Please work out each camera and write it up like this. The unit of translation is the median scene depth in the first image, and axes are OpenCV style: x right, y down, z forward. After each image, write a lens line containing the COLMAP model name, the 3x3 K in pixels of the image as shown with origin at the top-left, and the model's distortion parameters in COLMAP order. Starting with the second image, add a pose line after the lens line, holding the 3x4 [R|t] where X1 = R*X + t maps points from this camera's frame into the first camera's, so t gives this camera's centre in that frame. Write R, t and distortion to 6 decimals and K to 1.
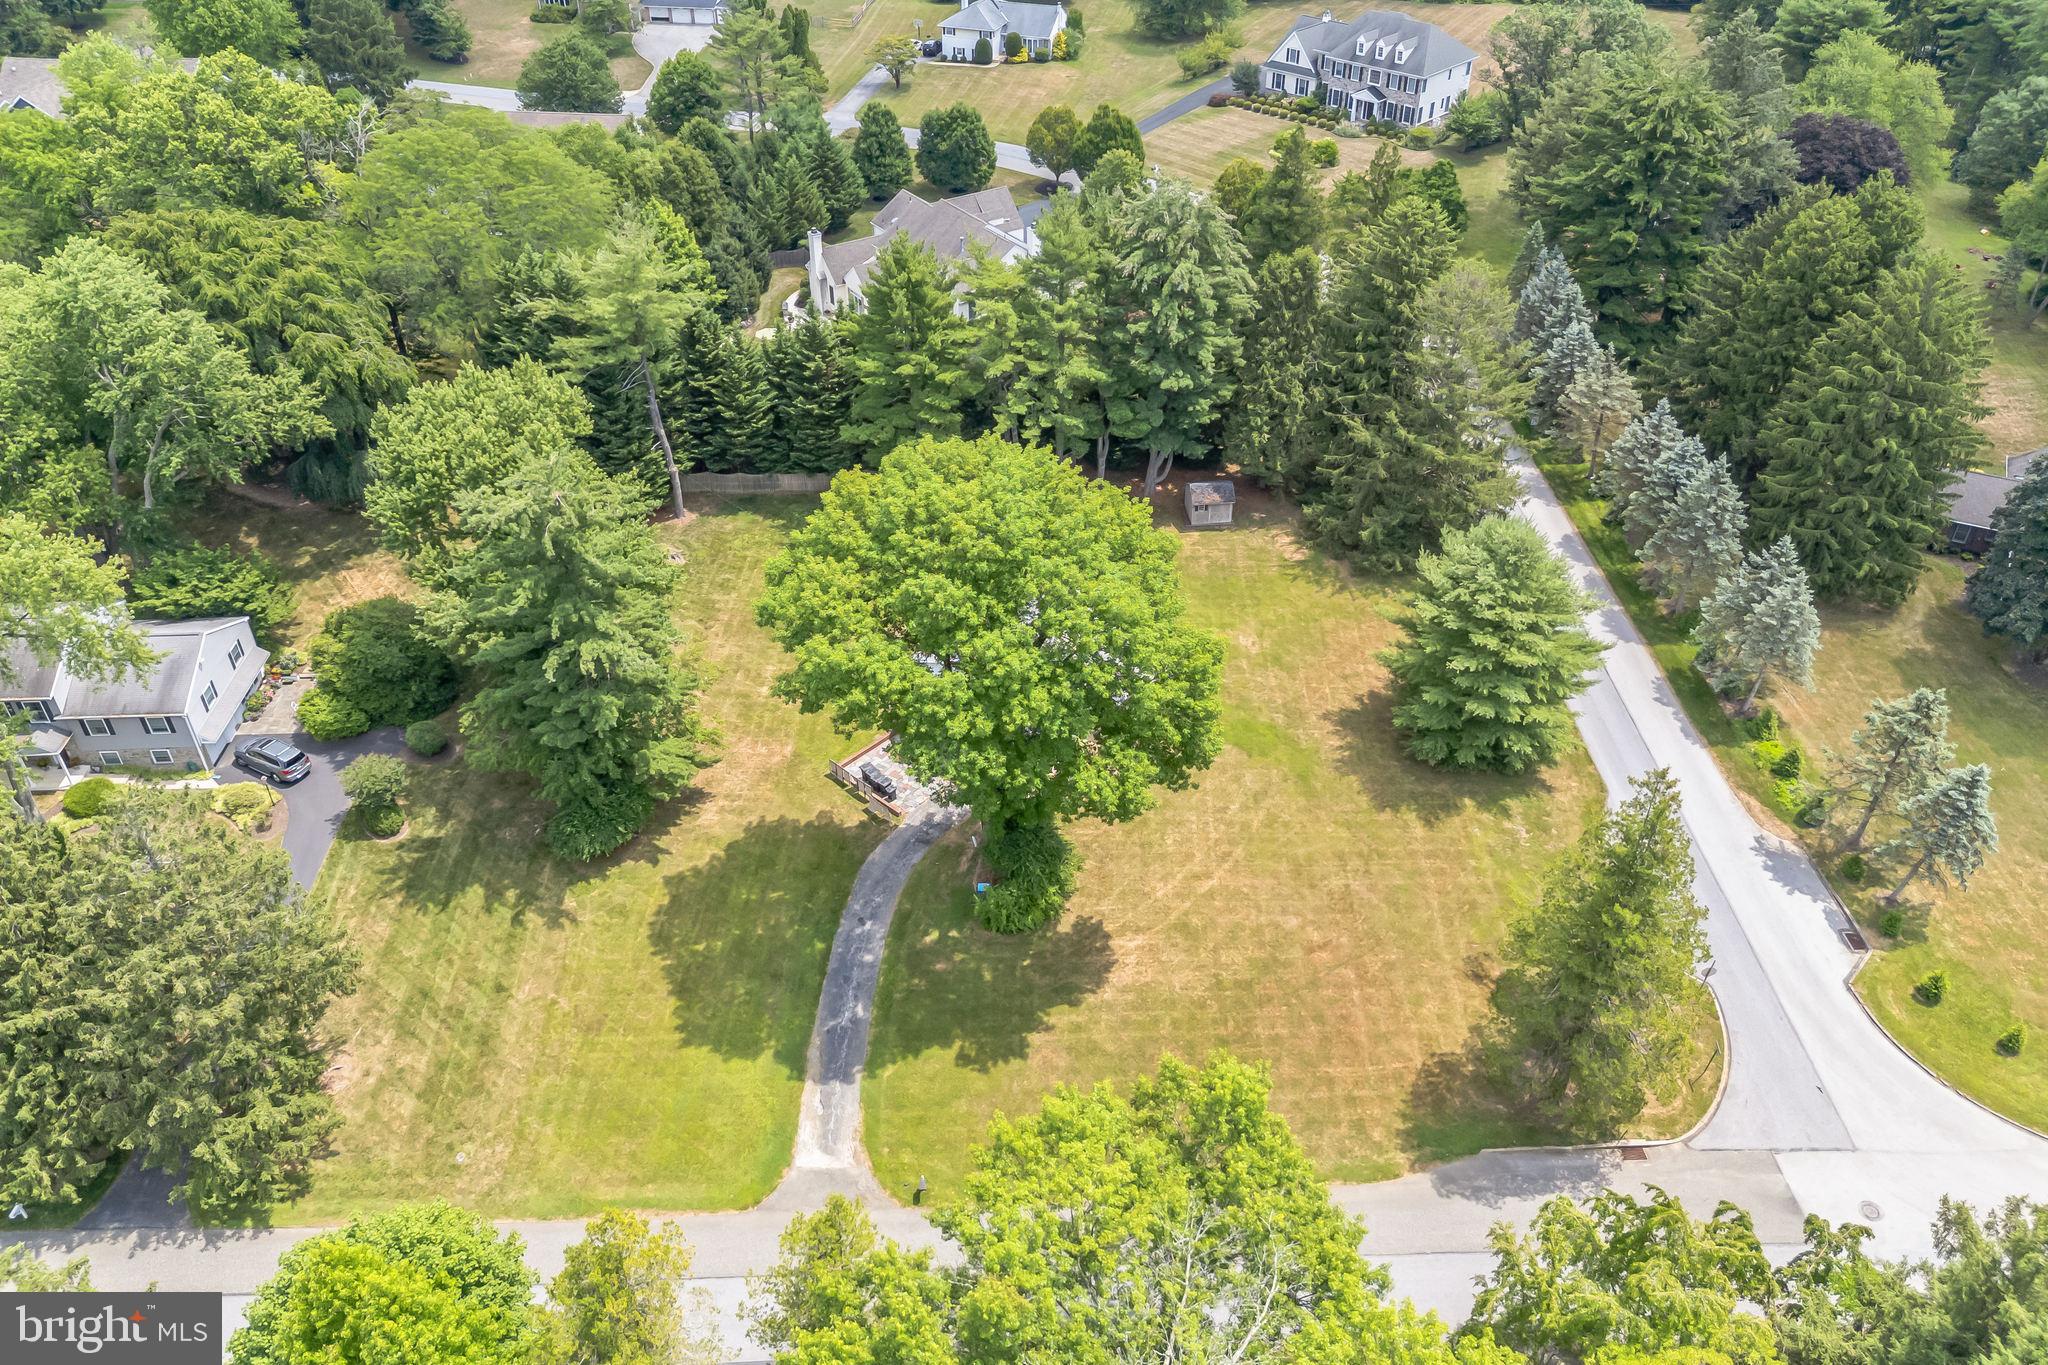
lens RADIAL K [[1502.9, 0, 1017.7], [0, 1502.9, 686.4], [0, 0, 1]] dist [0.051028, -0.050844]
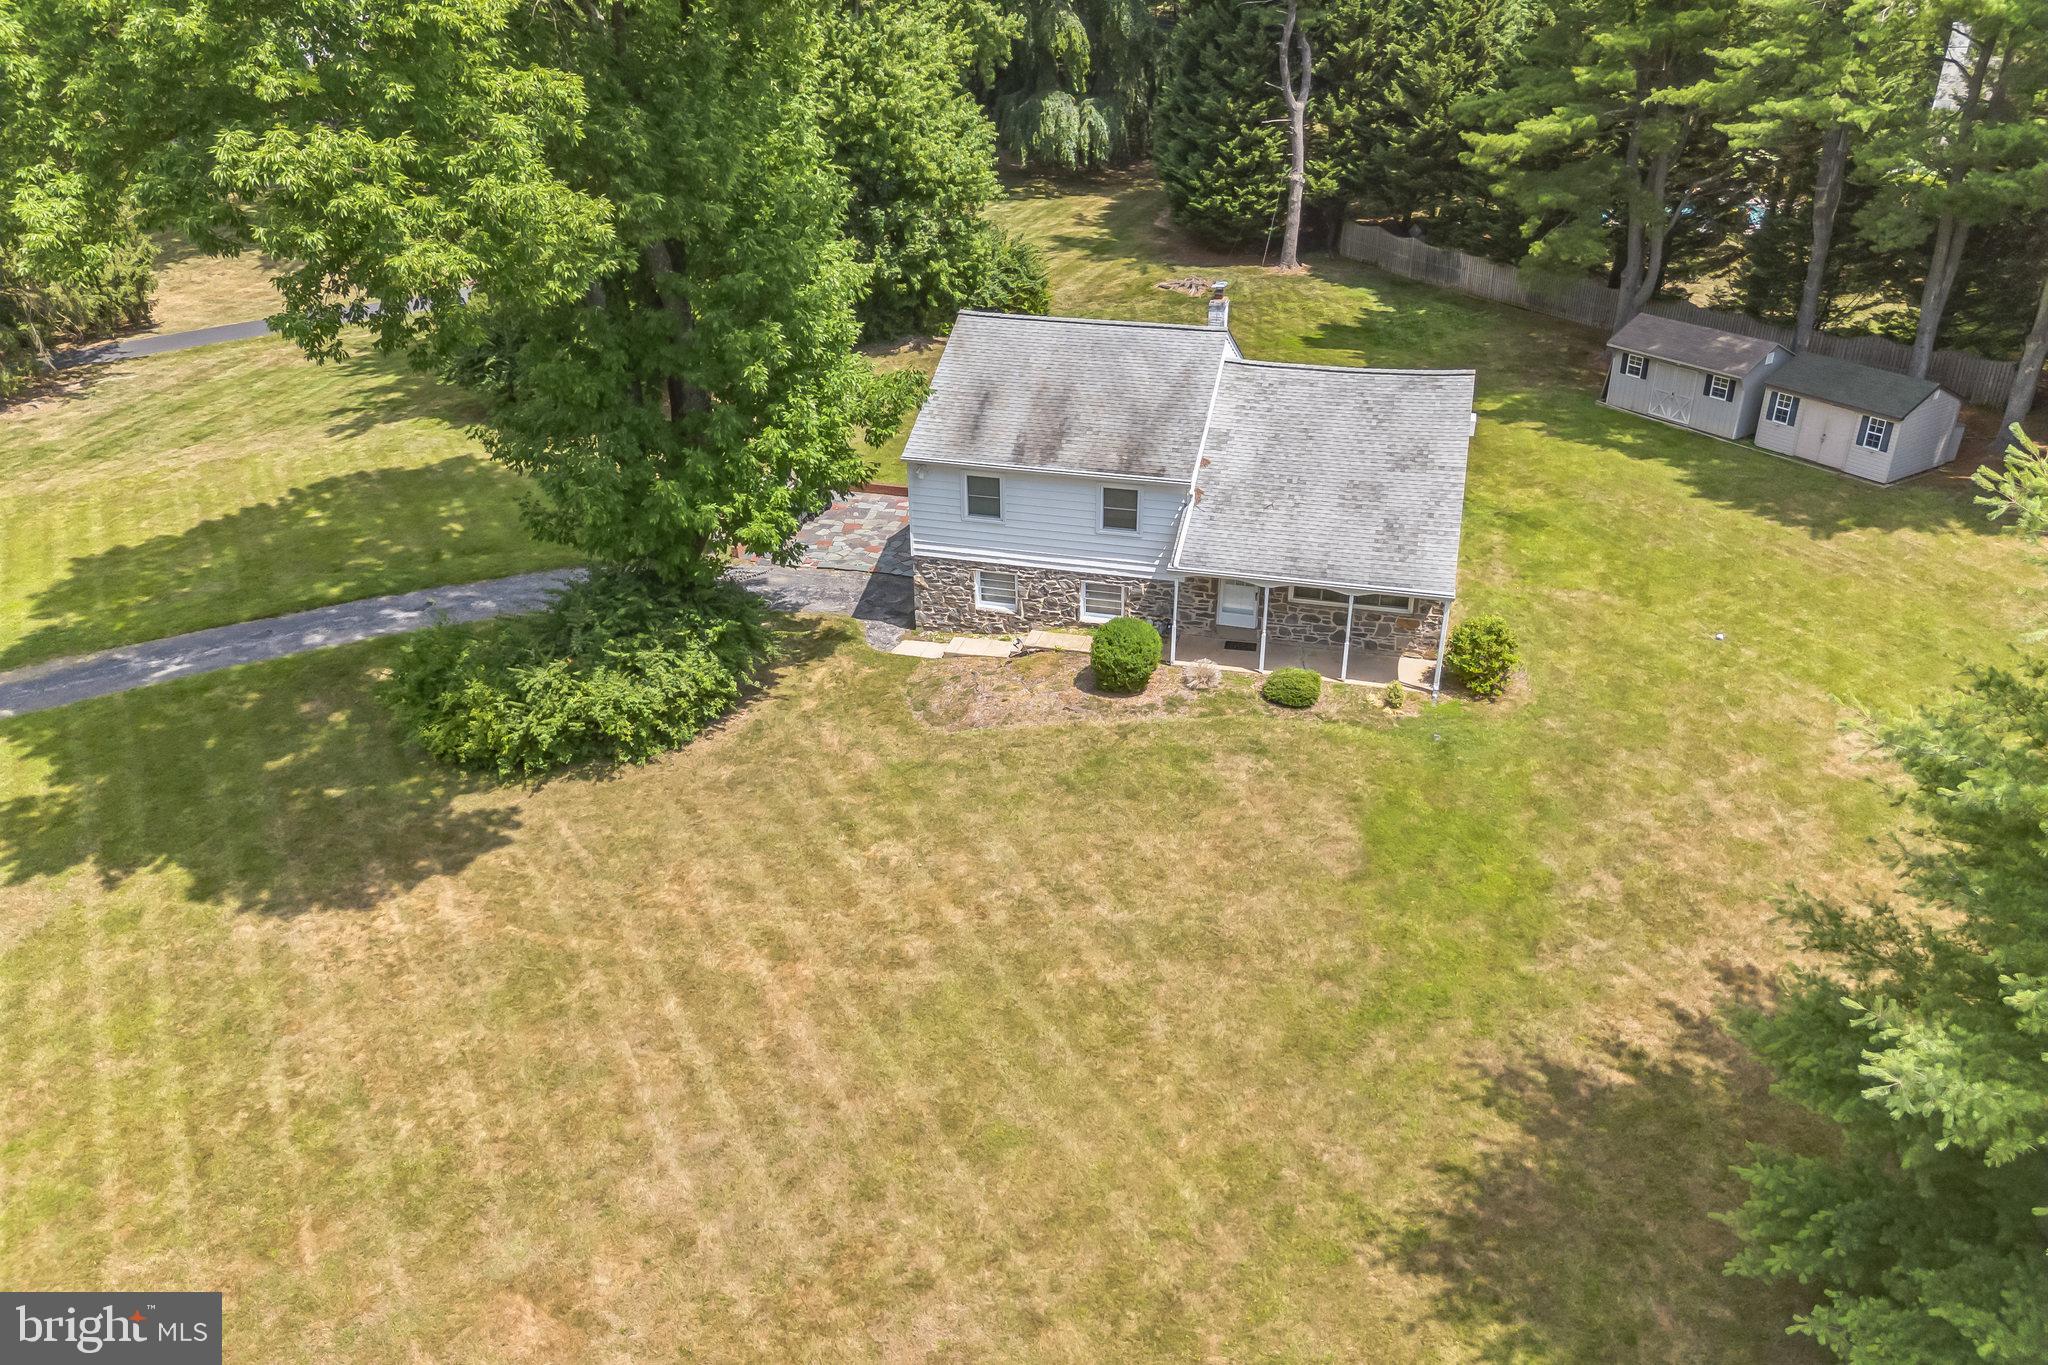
lens RADIAL K [[1502.9, 0, 1031.0], [0, 1502.9, 669.1], [0, 0, 1]] dist [0.051028, -0.050844]
pose [[0.465272, 0.403070, -0.788071, 0.393612], [-0.524116, 0.842909, 0.121683, 0.008313], [0.713319, 0.356425, 0.603438, 0.860789]]
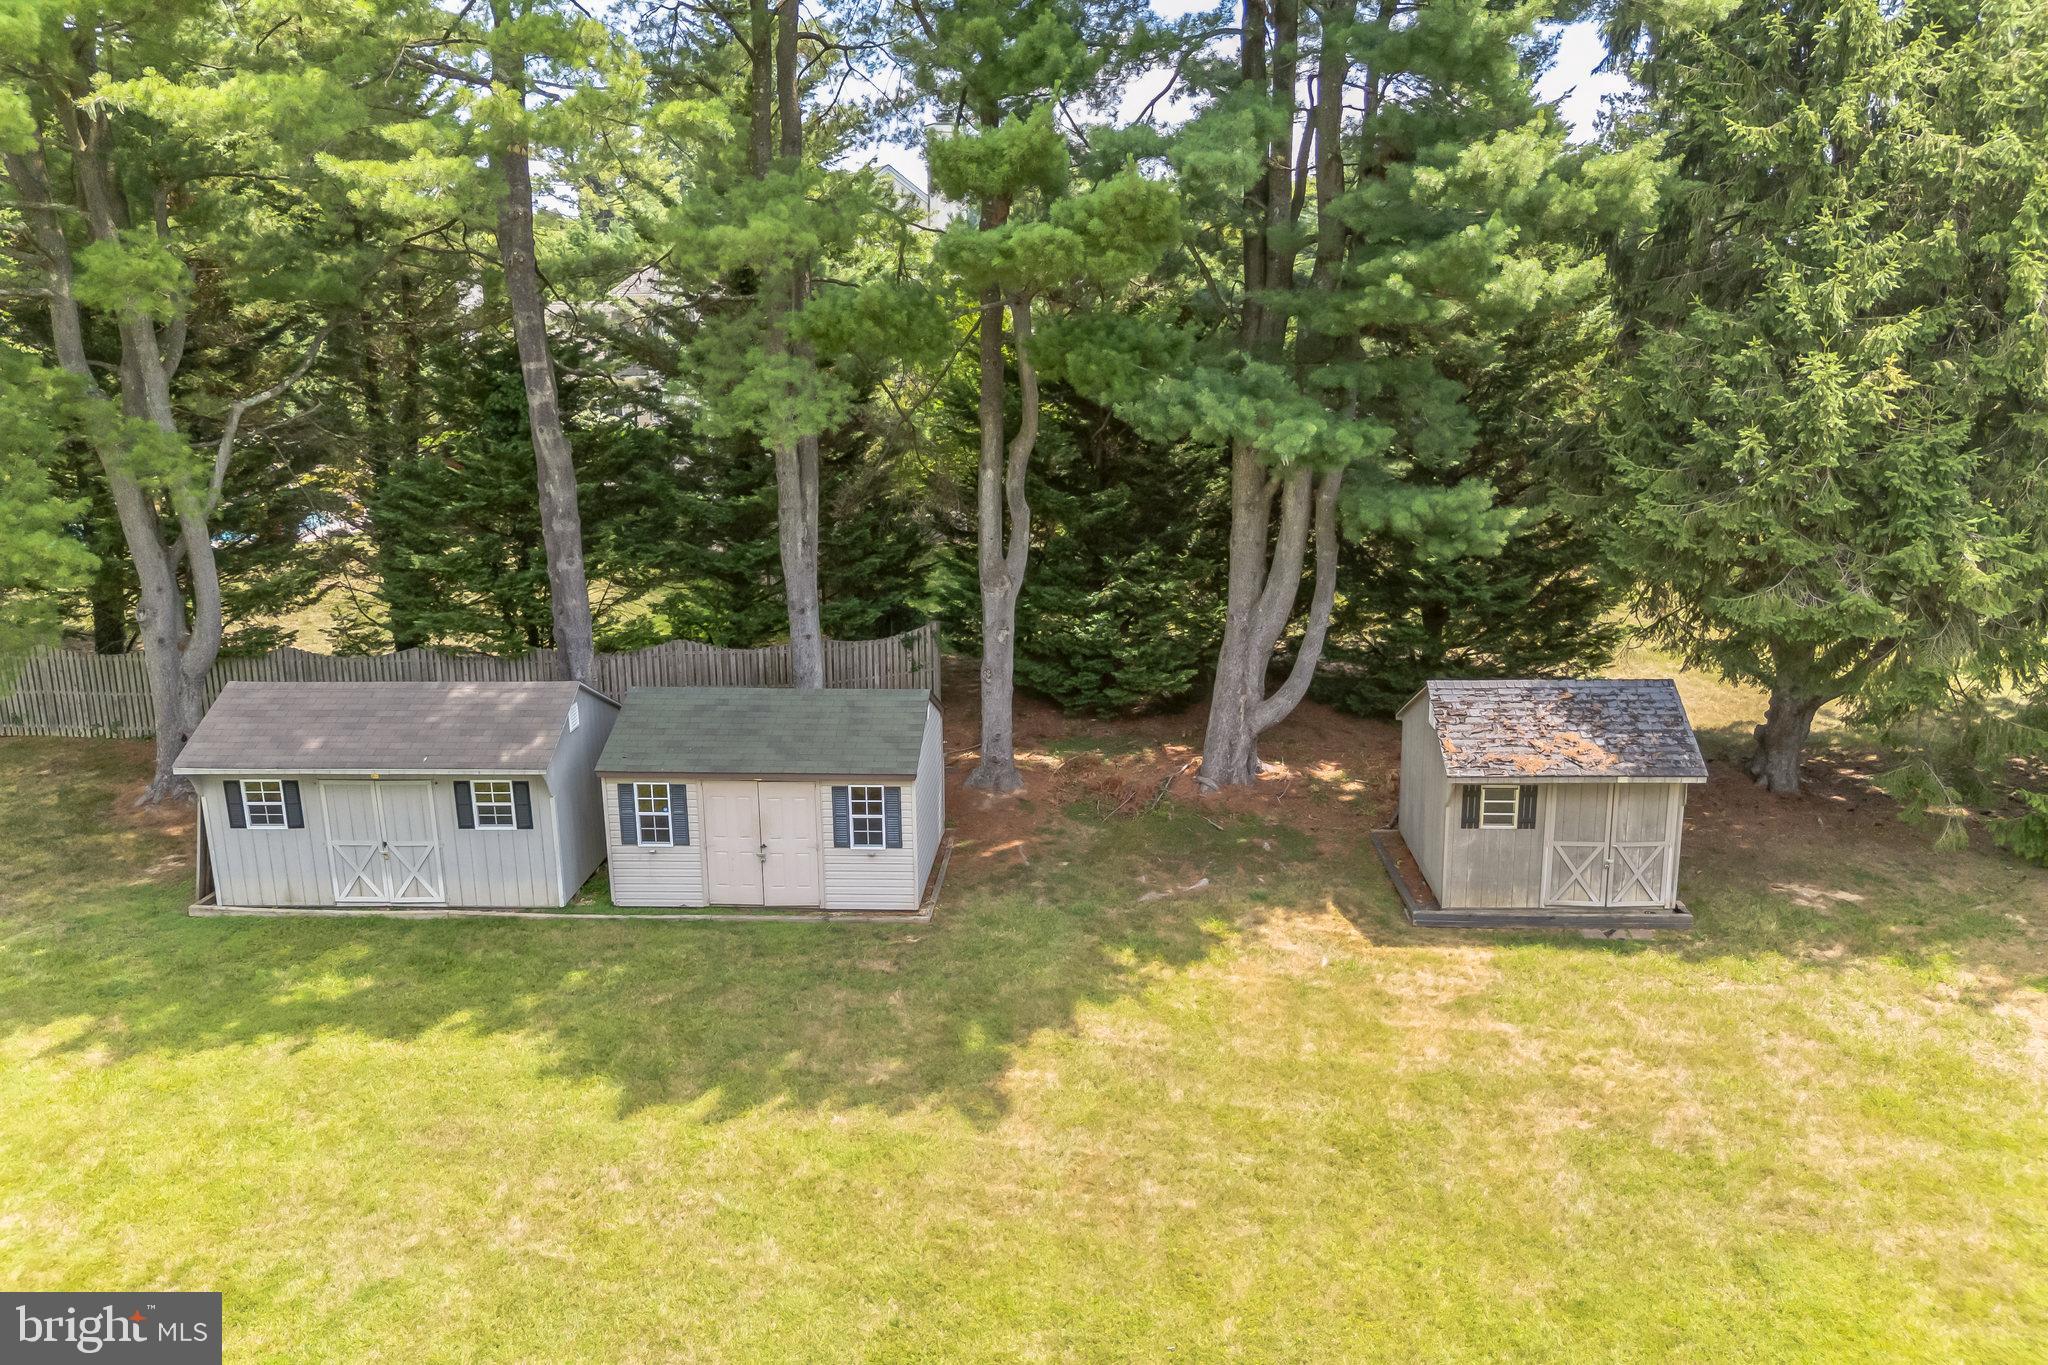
lens RADIAL K [[1502.9, 0, 1014.3], [0, 1502.9, 669.9], [0, 0, 1]] dist [0.051028, -0.050844]
pose [[0.990833, 0.030538, -0.131594, 0.123053], [-0.079474, 0.919481, -0.385018, -0.084586], [0.109241, 0.391947, 0.913479, 1.144102]]
